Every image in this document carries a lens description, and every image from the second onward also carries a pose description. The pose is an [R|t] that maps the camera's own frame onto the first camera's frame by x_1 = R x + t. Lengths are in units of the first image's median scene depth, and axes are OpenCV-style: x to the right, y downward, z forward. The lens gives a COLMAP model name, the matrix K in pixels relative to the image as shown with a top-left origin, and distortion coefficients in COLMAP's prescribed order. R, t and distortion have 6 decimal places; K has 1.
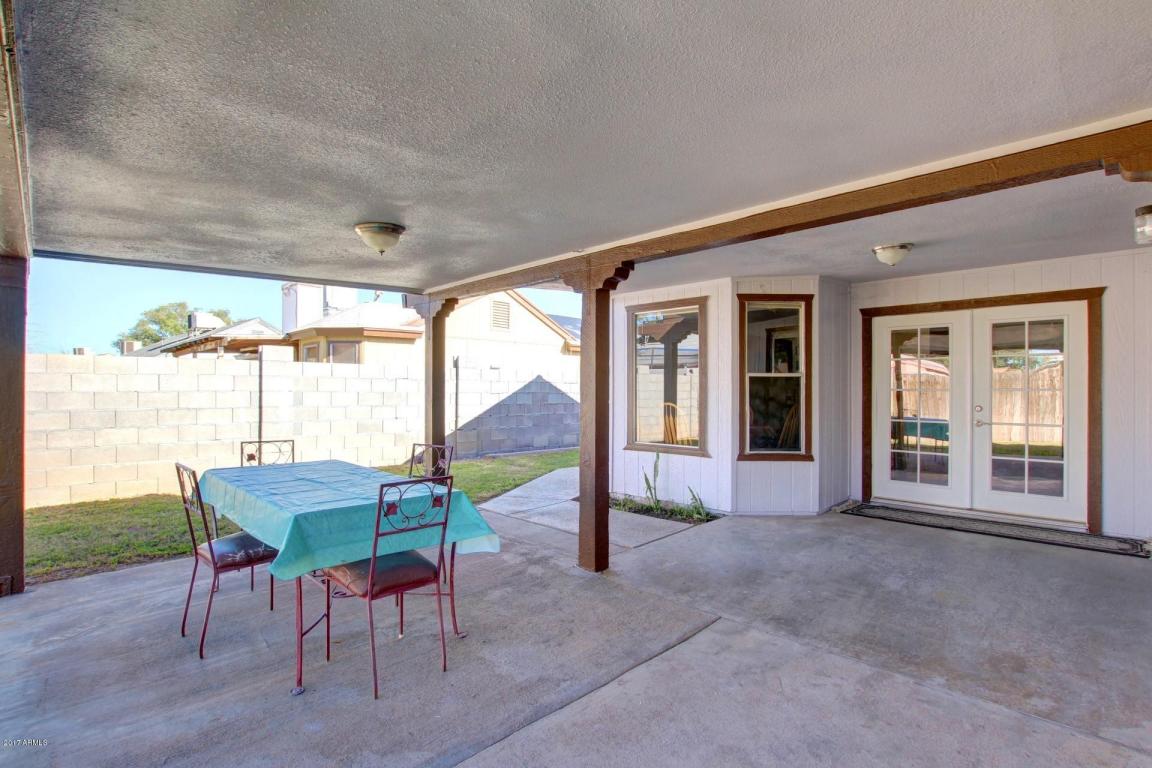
lens RADIAL K [[551.9, 0, 574.3], [0, 551.9, 380.9], [0, 0, 1]] dist [-0.002451, -0.000577]
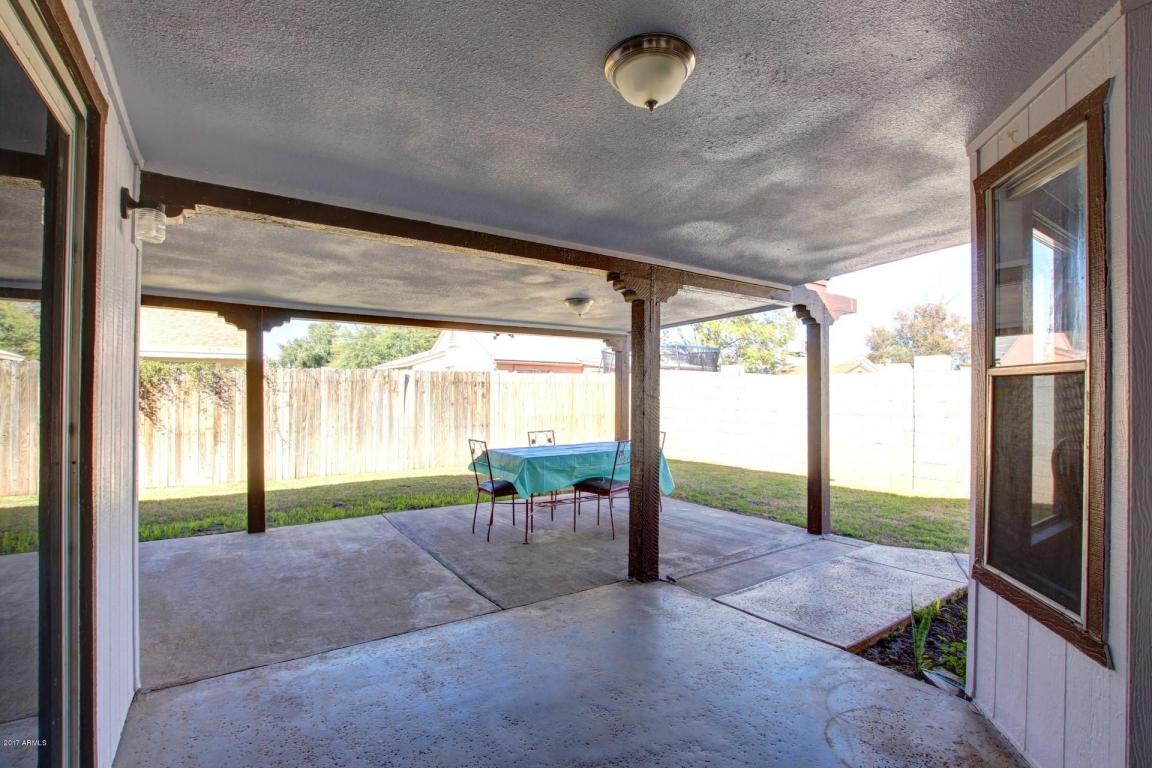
lens RADIAL K [[549.6, 0, 576.0], [0, 549.6, 384.0], [0, 0, 1]] dist [-0.024550, 0.000084]
pose [[-0.175346, -0.014351, -0.984402, 0.968267], [0.002744, 0.999883, -0.015066, -0.000734], [0.984503, -0.005343, -0.175286, 0.978751]]
